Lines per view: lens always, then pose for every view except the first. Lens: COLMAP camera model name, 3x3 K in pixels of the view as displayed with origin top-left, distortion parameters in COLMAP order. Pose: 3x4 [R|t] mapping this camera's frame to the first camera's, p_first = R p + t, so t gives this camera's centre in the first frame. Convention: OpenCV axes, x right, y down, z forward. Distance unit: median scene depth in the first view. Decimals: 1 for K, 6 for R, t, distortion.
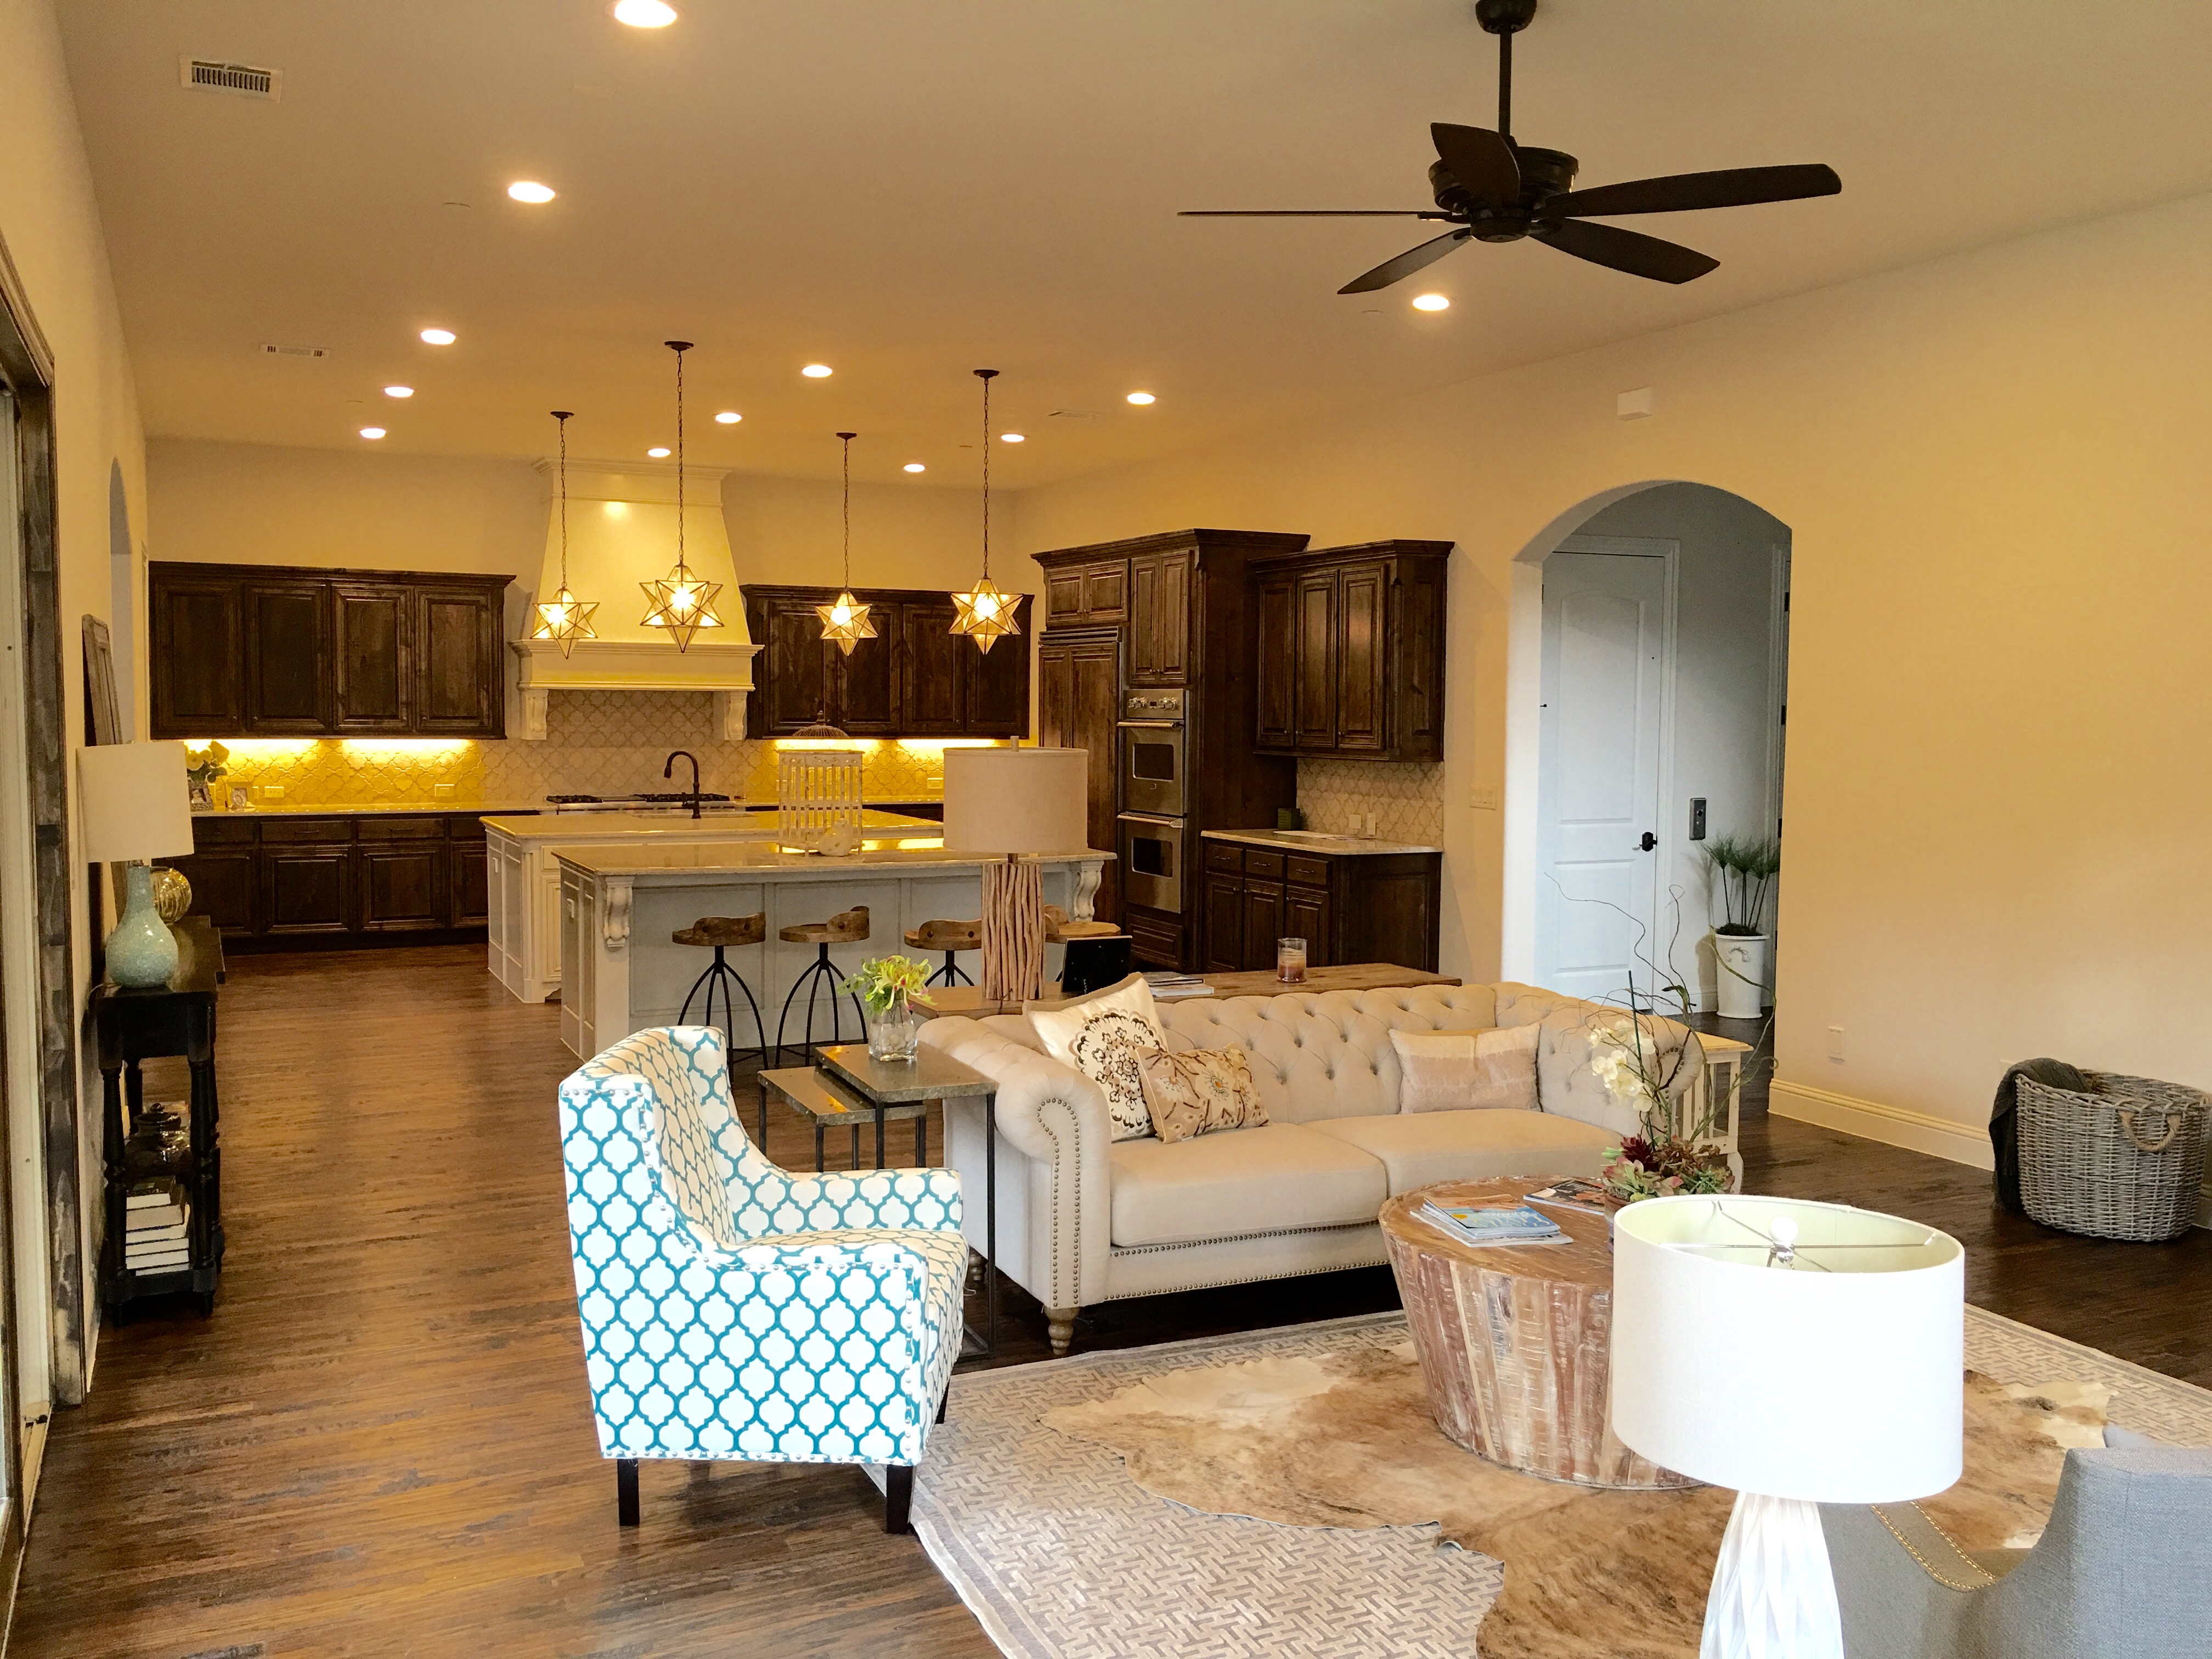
lens RADIAL K [[1863.2, 0, 1097.9], [0, 1863.2, 837.1], [0, 0, 1]] dist [0.078517, -0.125525]
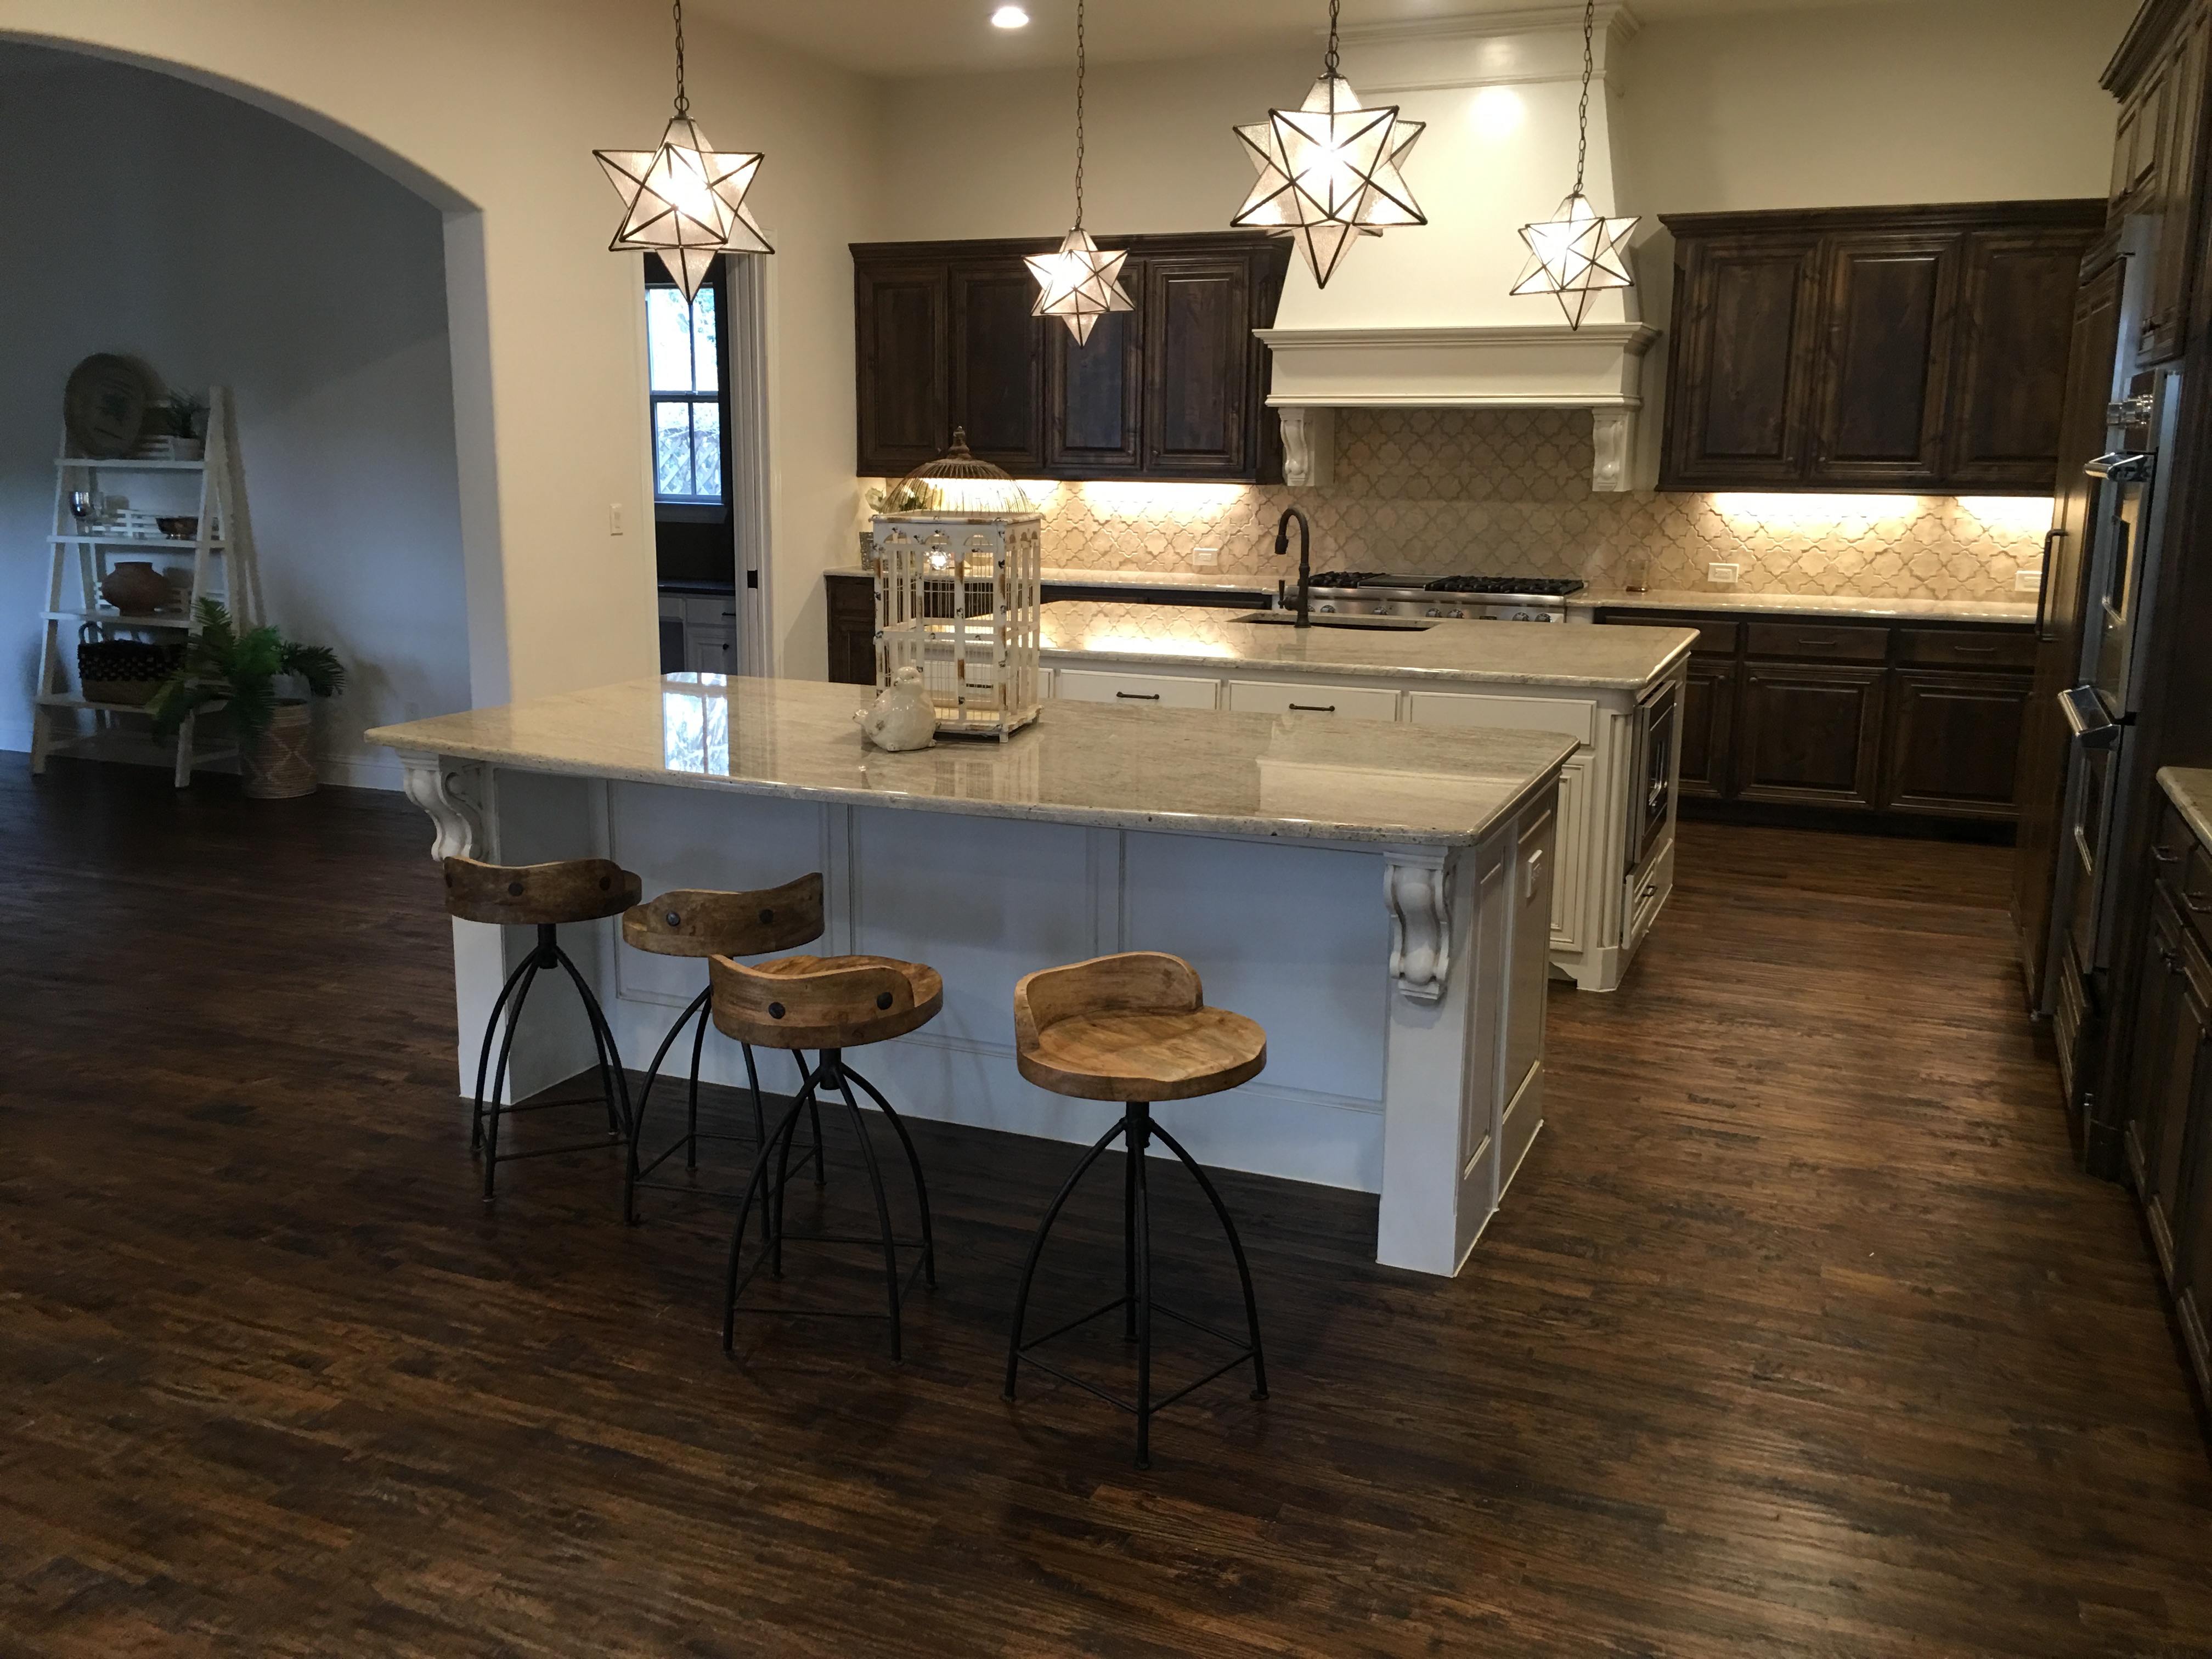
lens RADIAL K [[1863.2, 0, 1097.9], [0, 1863.2, 837.1], [0, 0, 1]] dist [0.078517, -0.125525]
pose [[0.661741, 0.157372, -0.733030, 0.154492], [-0.057551, 0.985500, 0.159620, -0.029776], [0.747520, -0.063440, 0.661203, 0.479891]]
